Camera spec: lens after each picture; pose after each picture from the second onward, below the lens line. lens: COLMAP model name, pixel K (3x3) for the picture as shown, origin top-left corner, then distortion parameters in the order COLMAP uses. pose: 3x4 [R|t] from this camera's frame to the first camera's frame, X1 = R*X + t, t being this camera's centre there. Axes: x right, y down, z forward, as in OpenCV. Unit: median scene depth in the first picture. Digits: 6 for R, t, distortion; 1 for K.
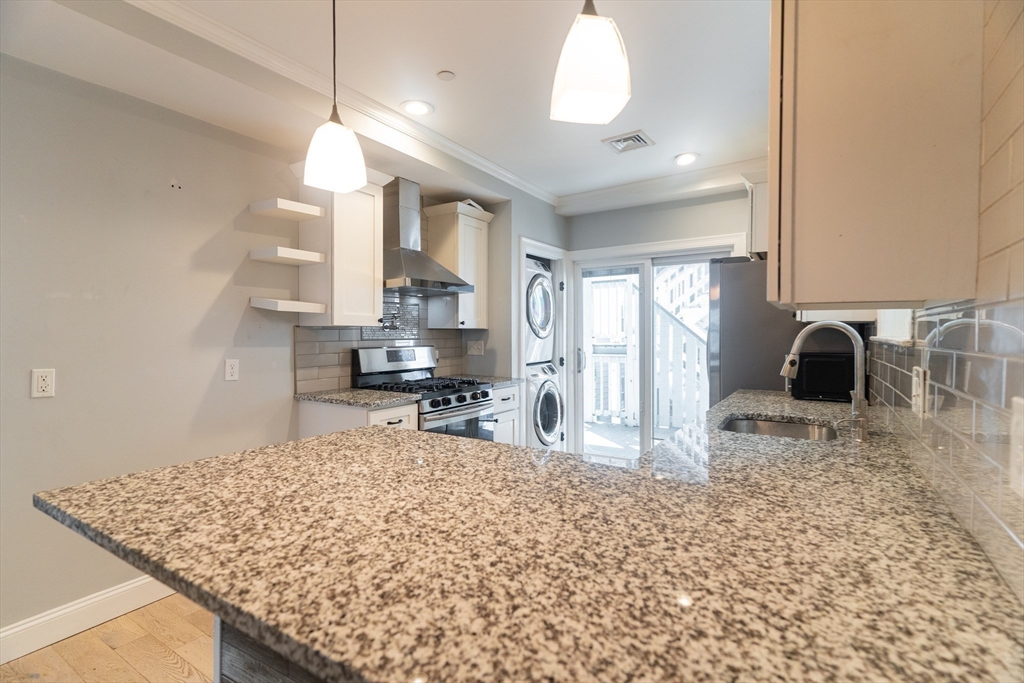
lens RADIAL K [[487.0, 0, 511.4], [0, 487.0, 339.7], [0, 0, 1]] dist [0.001196, 0.000737]
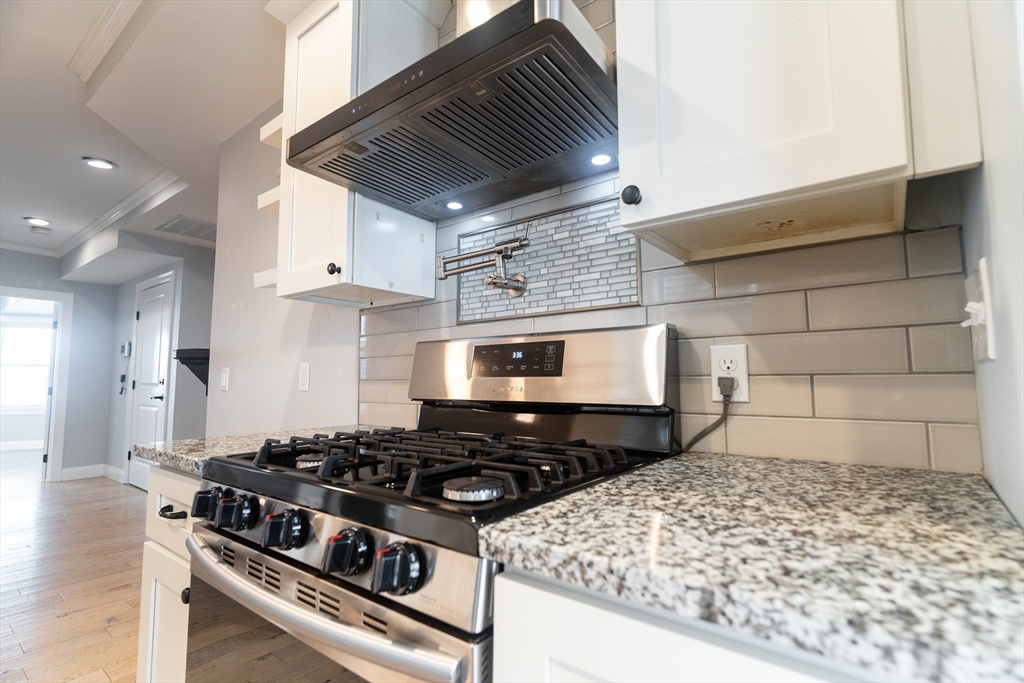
lens RADIAL K [[487.0, 0, 511.4], [0, 487.0, 339.7], [0, 0, 1]] dist [0.001196, 0.000737]
pose [[-0.094385, -0.082127, -0.992142, 0.094241], [-0.010649, 0.996618, -0.081484, 0.039464], [0.995479, 0.002875, -0.094940, 0.877191]]
